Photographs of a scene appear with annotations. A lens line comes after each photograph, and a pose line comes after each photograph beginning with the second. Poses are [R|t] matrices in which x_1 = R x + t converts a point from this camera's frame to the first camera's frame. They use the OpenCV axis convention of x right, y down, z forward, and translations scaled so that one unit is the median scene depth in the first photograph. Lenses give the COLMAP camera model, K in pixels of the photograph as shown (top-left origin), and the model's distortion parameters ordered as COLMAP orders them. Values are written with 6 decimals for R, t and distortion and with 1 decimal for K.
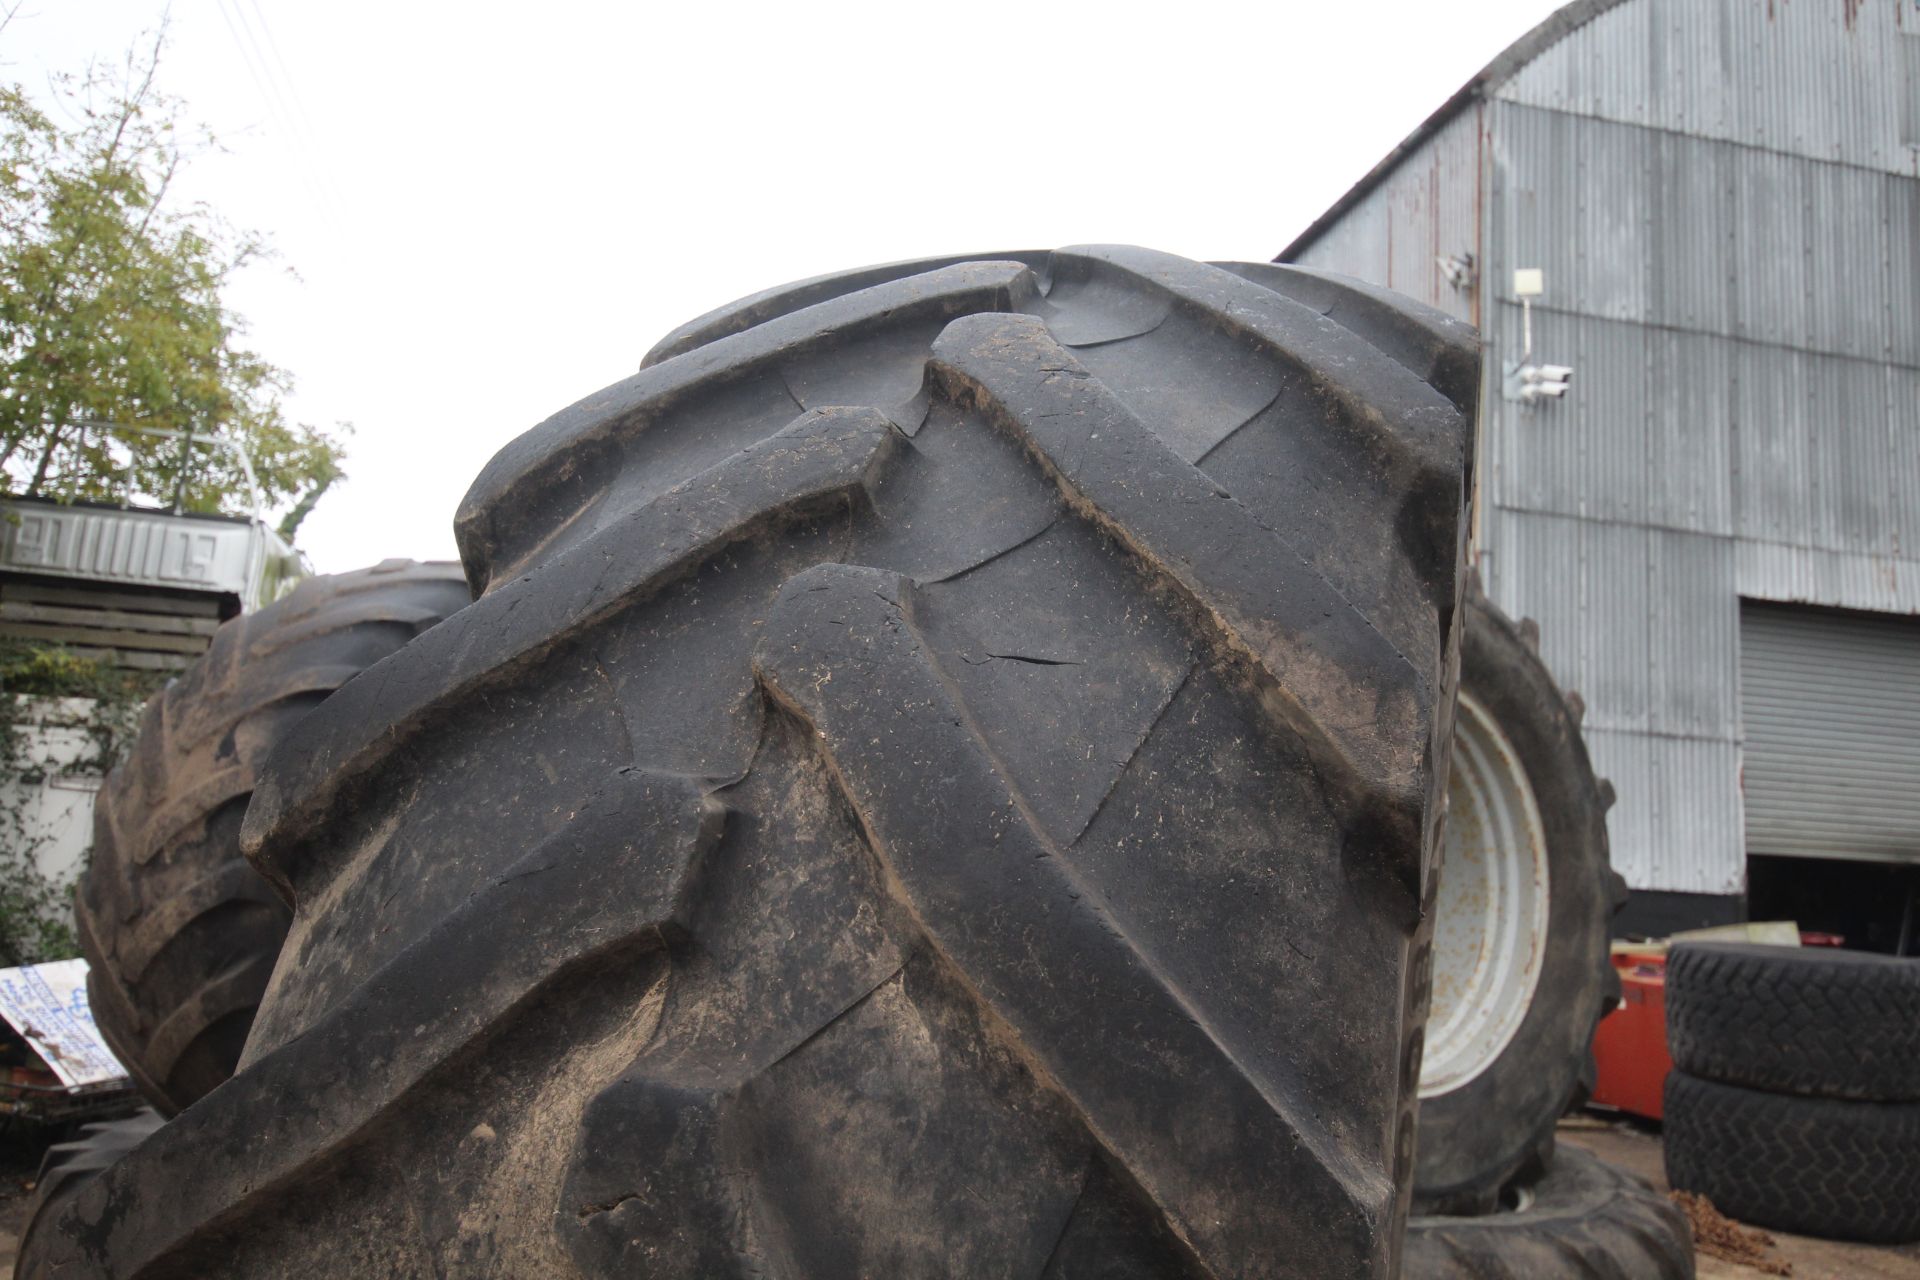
lens RADIAL K [[1424.4, 0, 954.0], [0, 1424.4, 674.1], [0, 0, 1]] dist [0.005497, 0.039332]
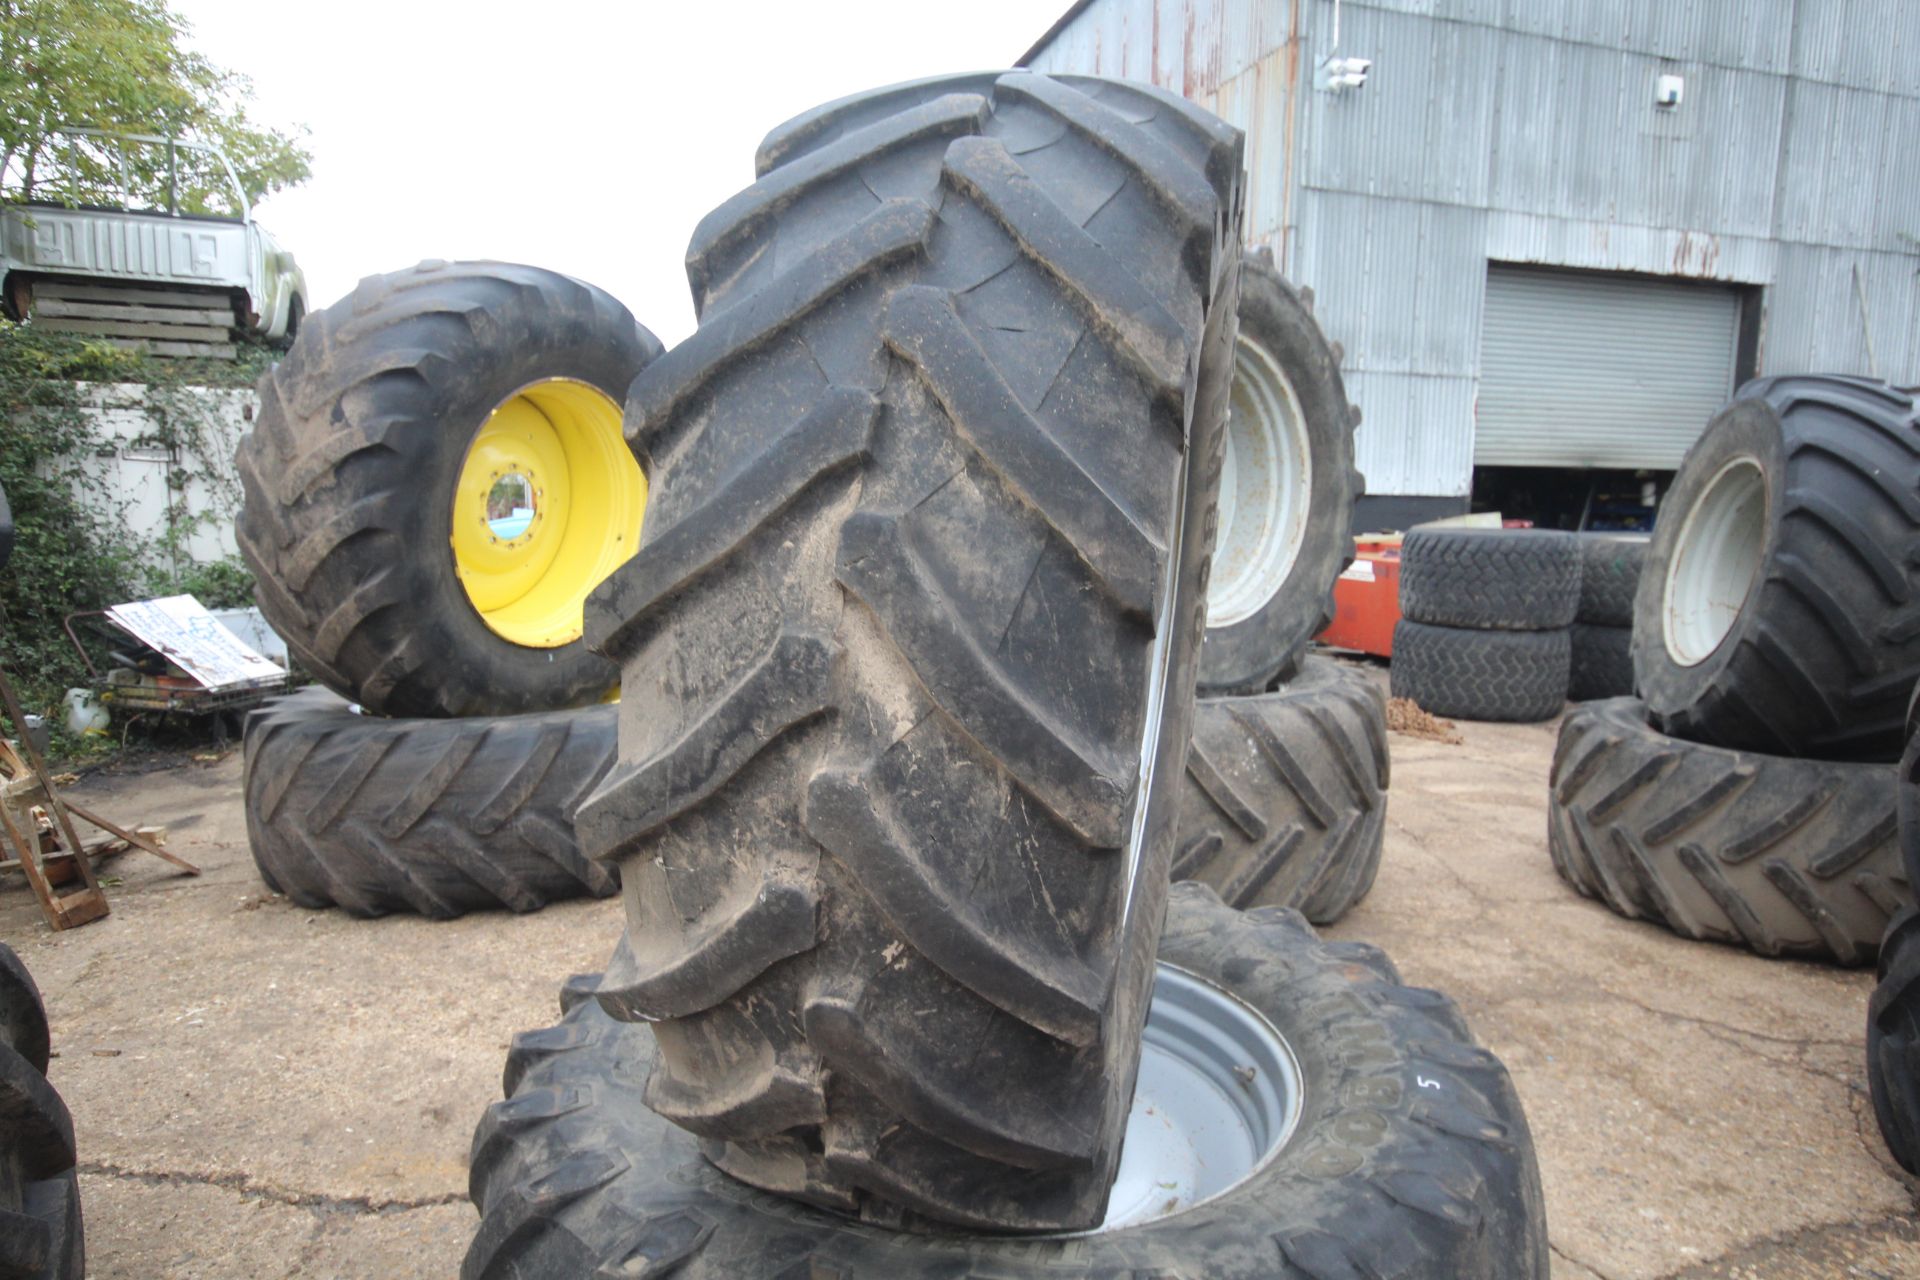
lens RADIAL K [[1169.0, 0, 960.0], [0, 1169.0, 640.0], [0, 0, 1]] dist [0.006868, 0.015609]
pose [[0.995761, -0.049822, 0.077310, -0.031252], [0.029172, 0.968257, 0.248248, 0.000526], [-0.087224, -0.244941, 0.965607, -0.140618]]
